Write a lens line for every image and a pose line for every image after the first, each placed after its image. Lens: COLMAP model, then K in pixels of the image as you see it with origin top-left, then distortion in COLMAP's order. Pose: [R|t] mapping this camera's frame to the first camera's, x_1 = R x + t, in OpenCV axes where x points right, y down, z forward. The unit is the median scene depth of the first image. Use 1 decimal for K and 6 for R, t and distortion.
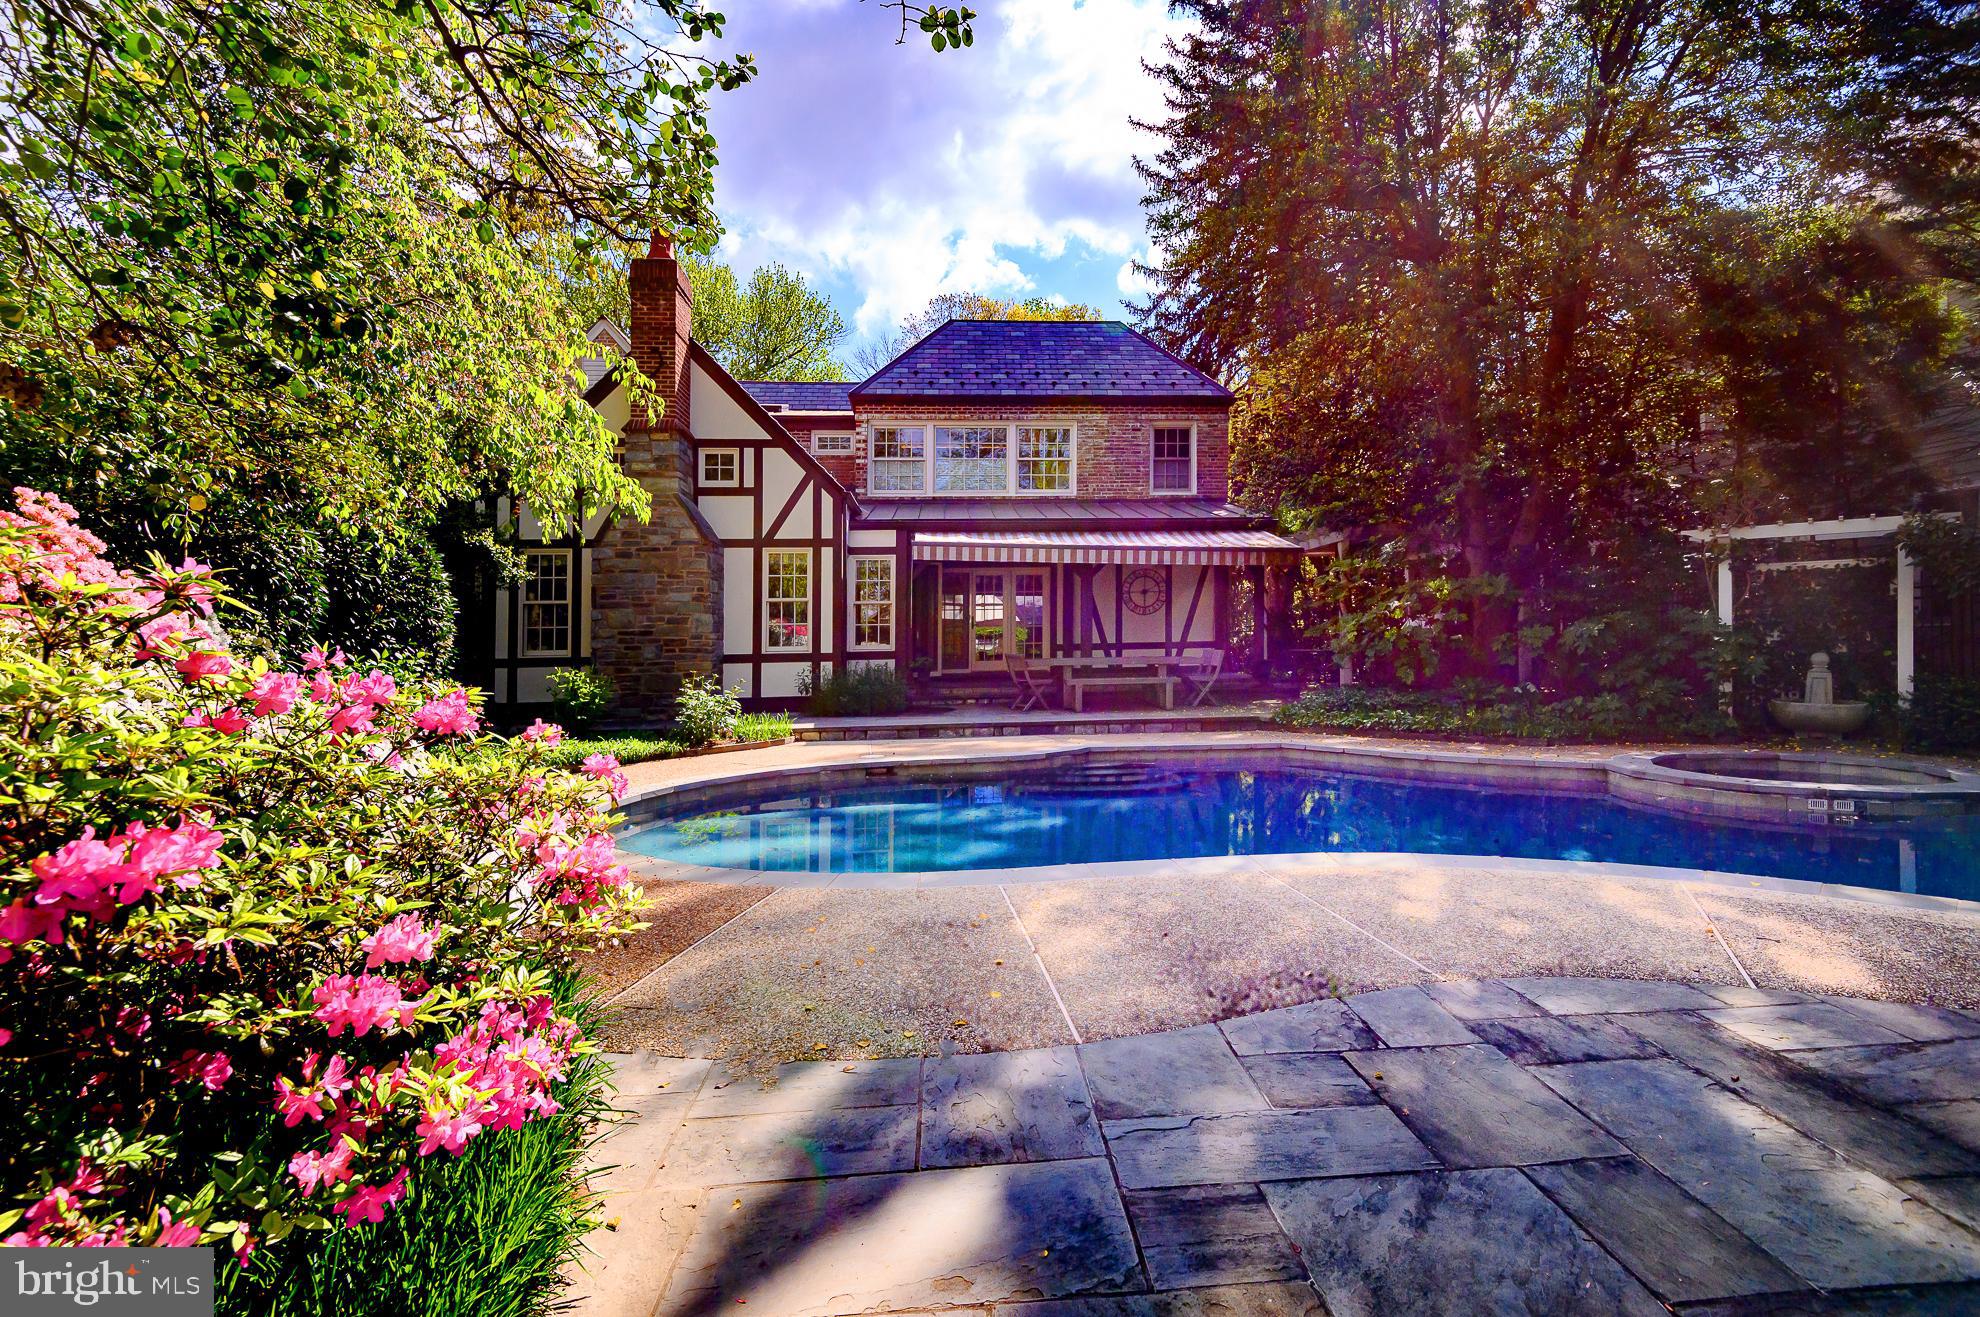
lens RADIAL K [[925.9, 0, 990.0], [0, 925.9, 658.5], [0, 0, 1]] dist [0.001350, -0.000229]
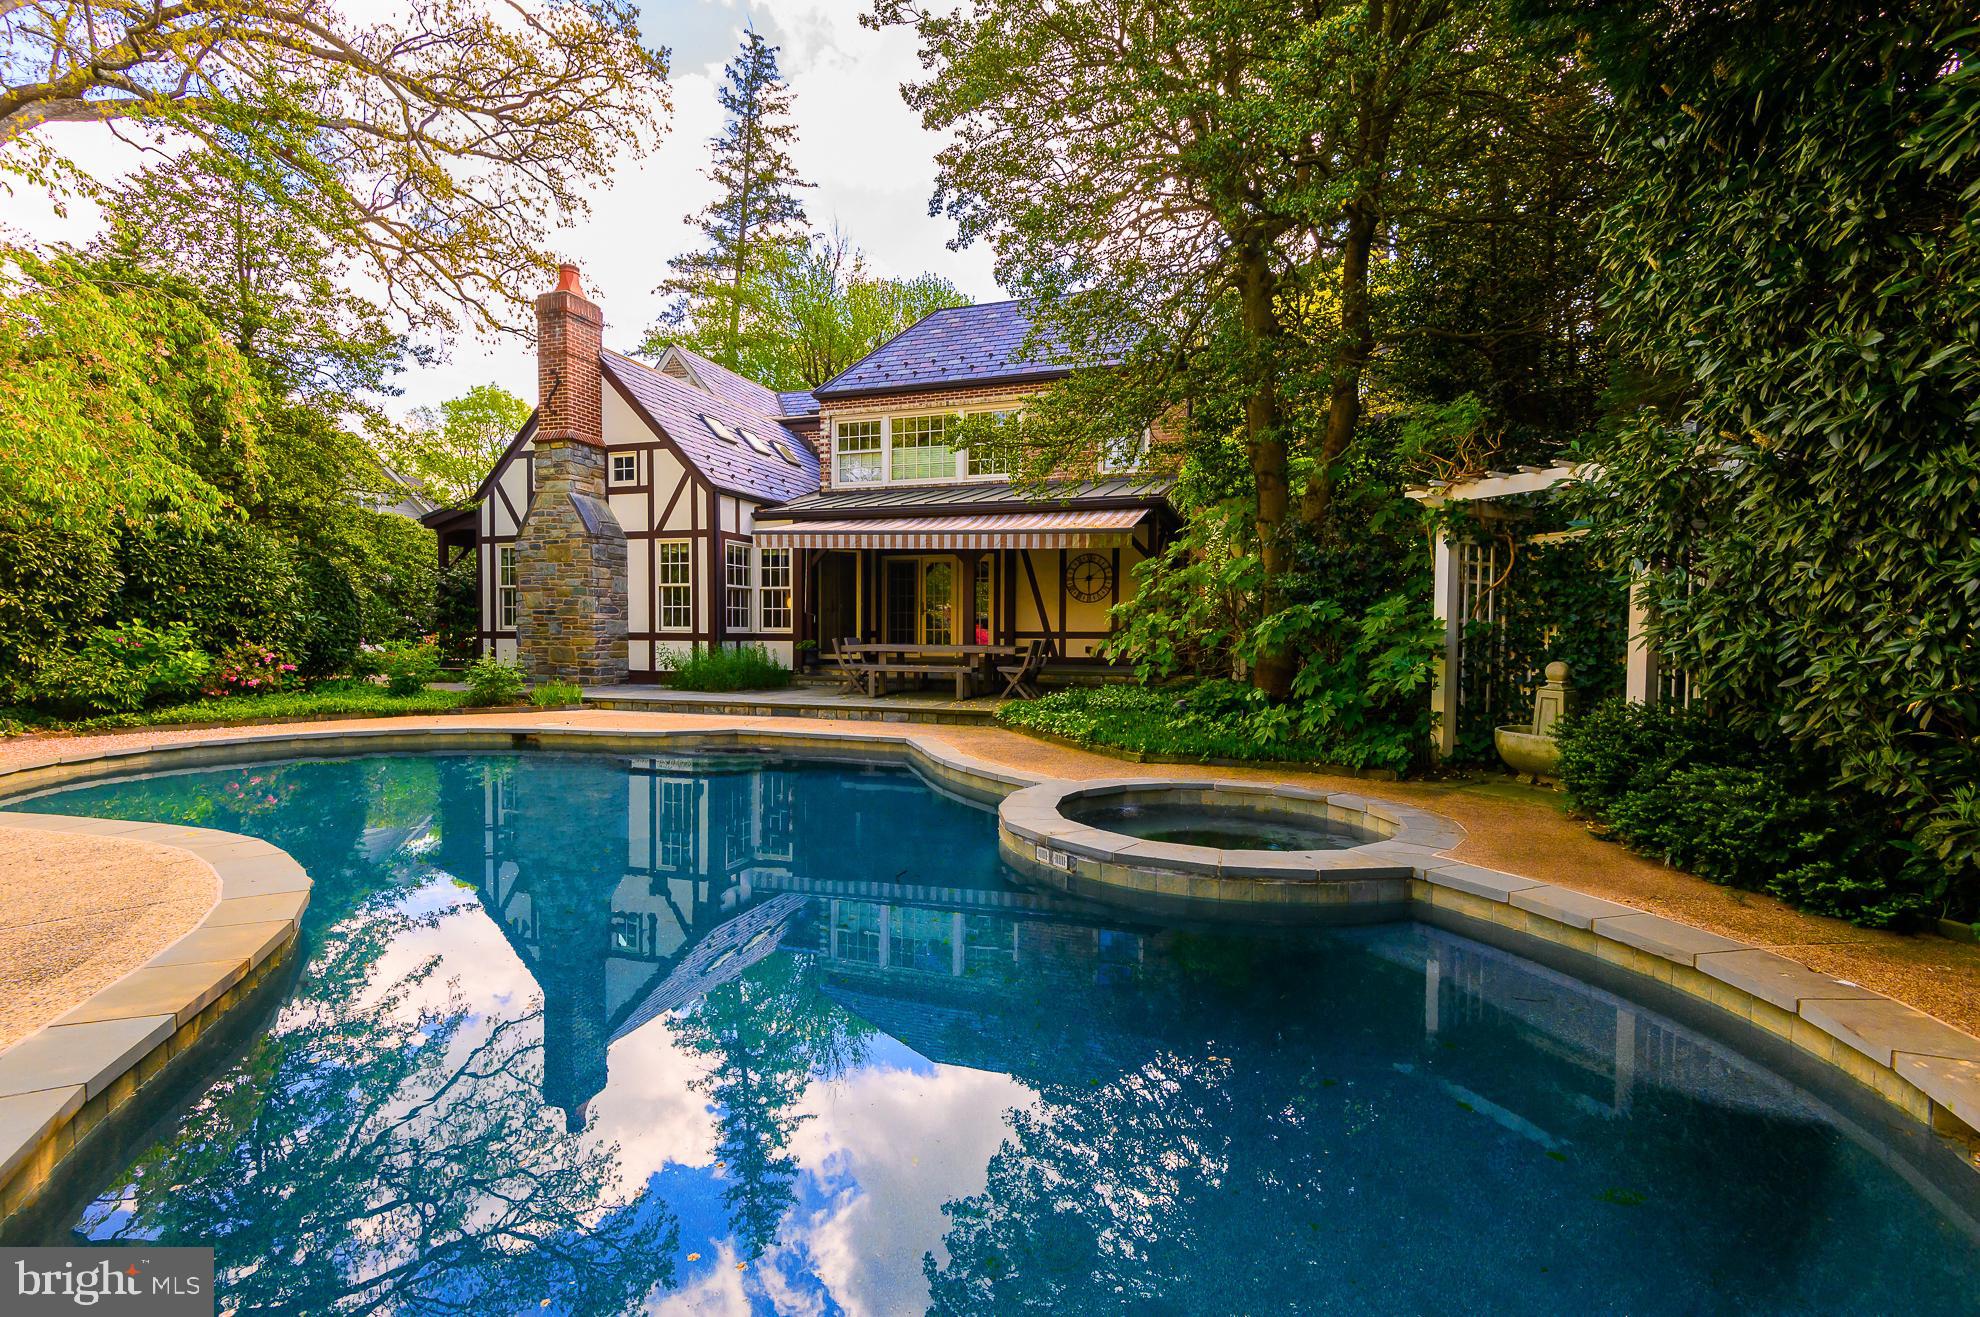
lens RADIAL K [[894.0, 0, 990.0], [0, 894.0, 658.5], [0, 0, 1]] dist [0.002542, 0.000028]
pose [[0.918842, 0.034363, -0.393127, 0.558540], [-0.028853, 0.999385, 0.019919, -0.007159], [0.393569, -0.006959, 0.919269, 0.157175]]
